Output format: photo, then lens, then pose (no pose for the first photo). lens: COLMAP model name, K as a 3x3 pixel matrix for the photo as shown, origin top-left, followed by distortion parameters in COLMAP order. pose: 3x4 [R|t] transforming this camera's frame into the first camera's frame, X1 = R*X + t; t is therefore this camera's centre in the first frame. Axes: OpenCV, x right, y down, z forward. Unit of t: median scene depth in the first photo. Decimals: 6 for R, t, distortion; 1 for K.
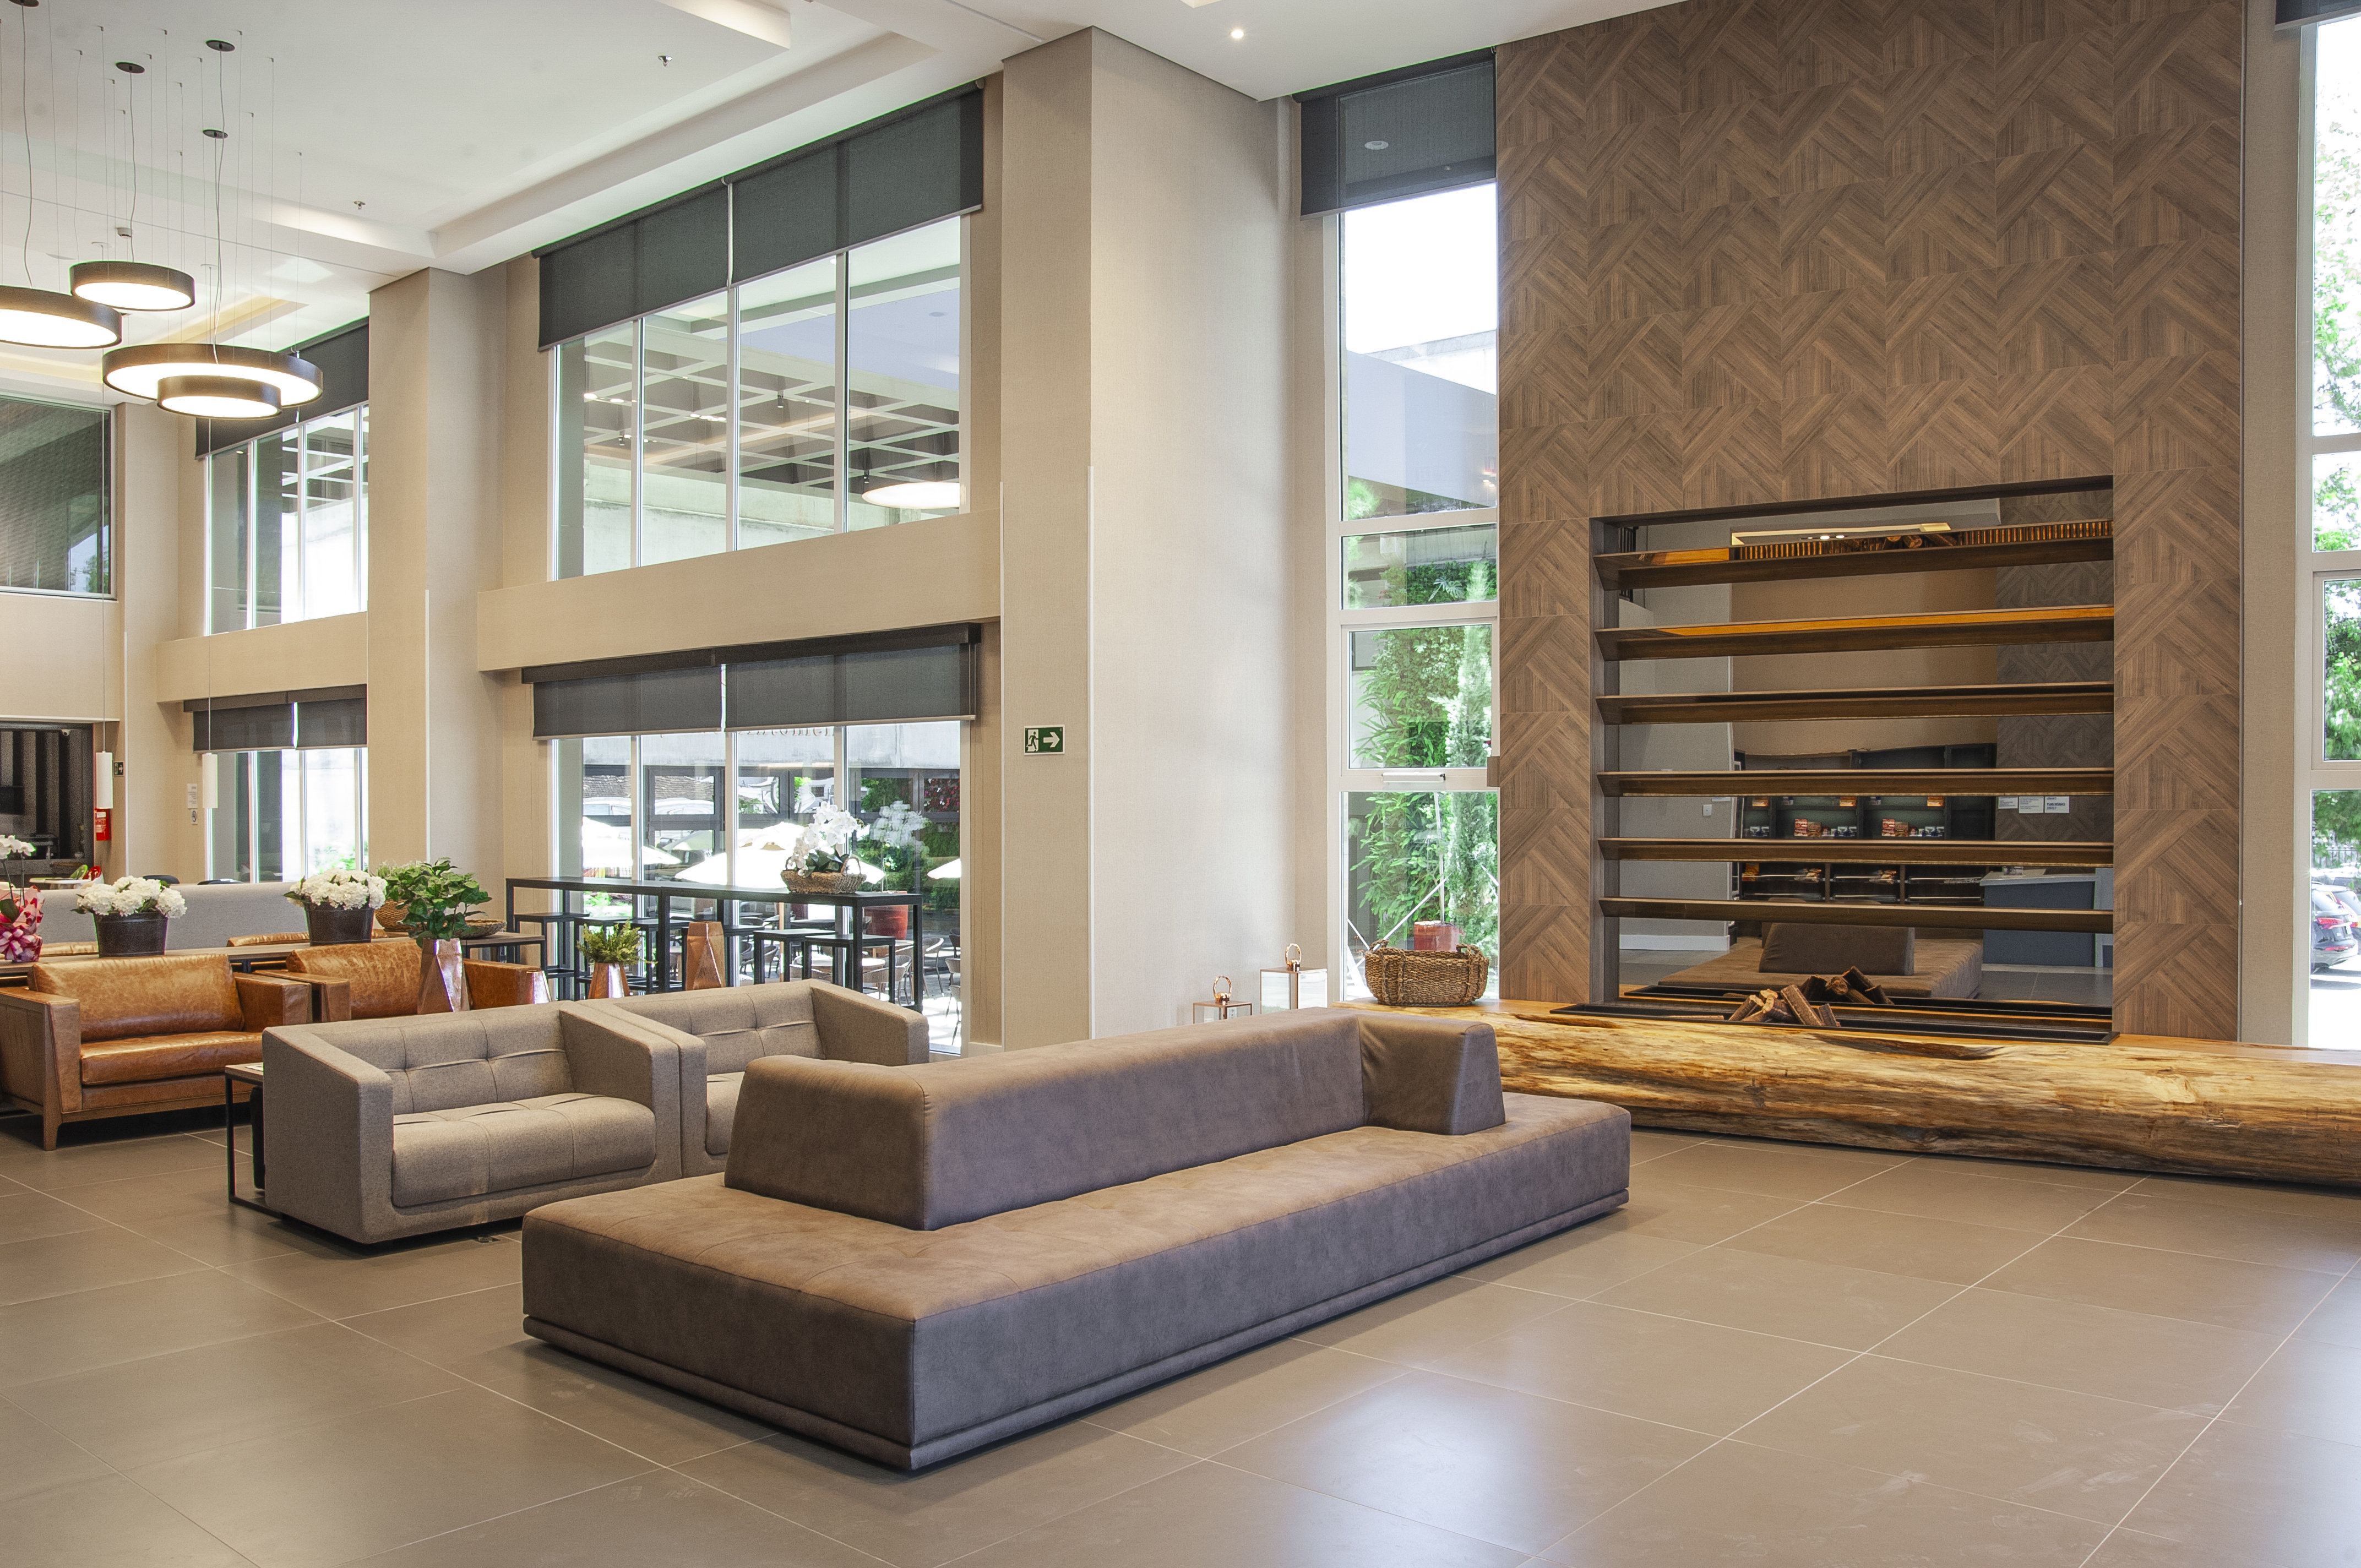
lens RADIAL K [[1872.7, 0, 1178.8], [0, 1872.7, 828.3], [0, 0, 1]] dist [-0.110105, 0.105527]
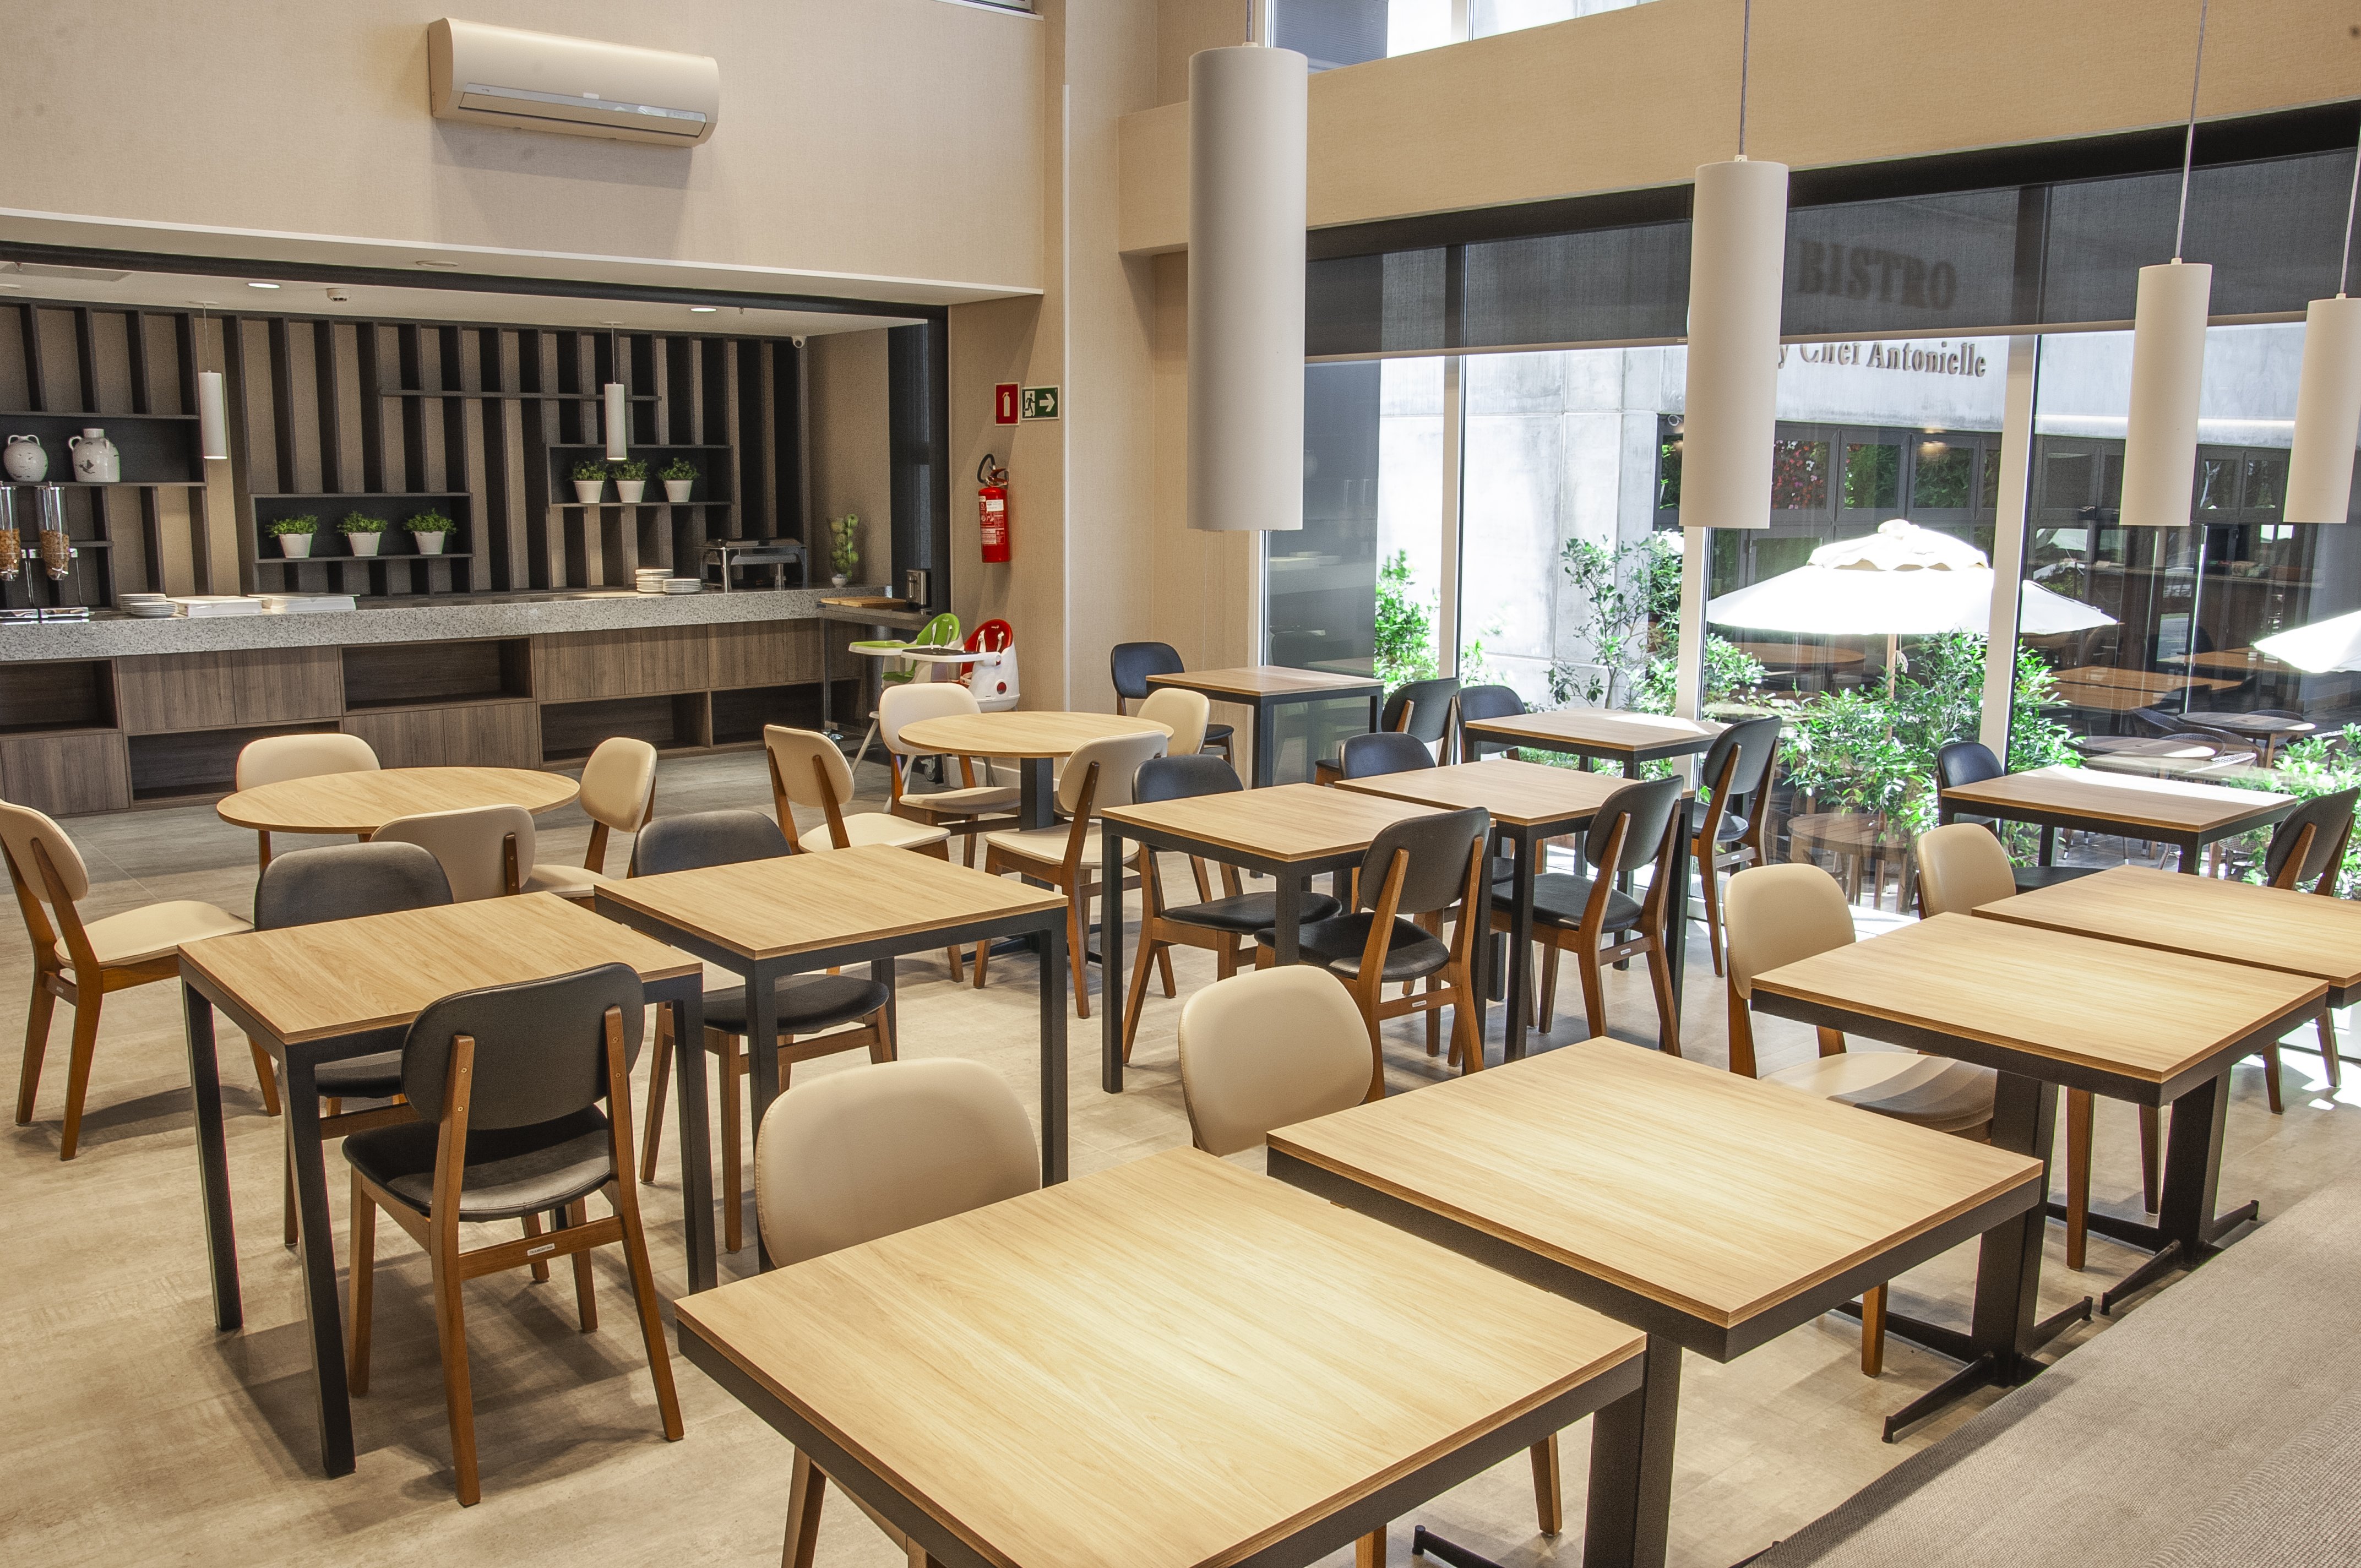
lens RADIAL K [[1885.9, 0, 1180.5], [0, 1885.9, 784.0], [0, 0, 1]] dist [-0.114762, 0.113850]
pose [[0.988656, 0.030901, -0.146985, -0.966303], [-0.008720, 0.988766, 0.149217, -0.018892], [0.149945, -0.146243, 0.977819, 1.100586]]
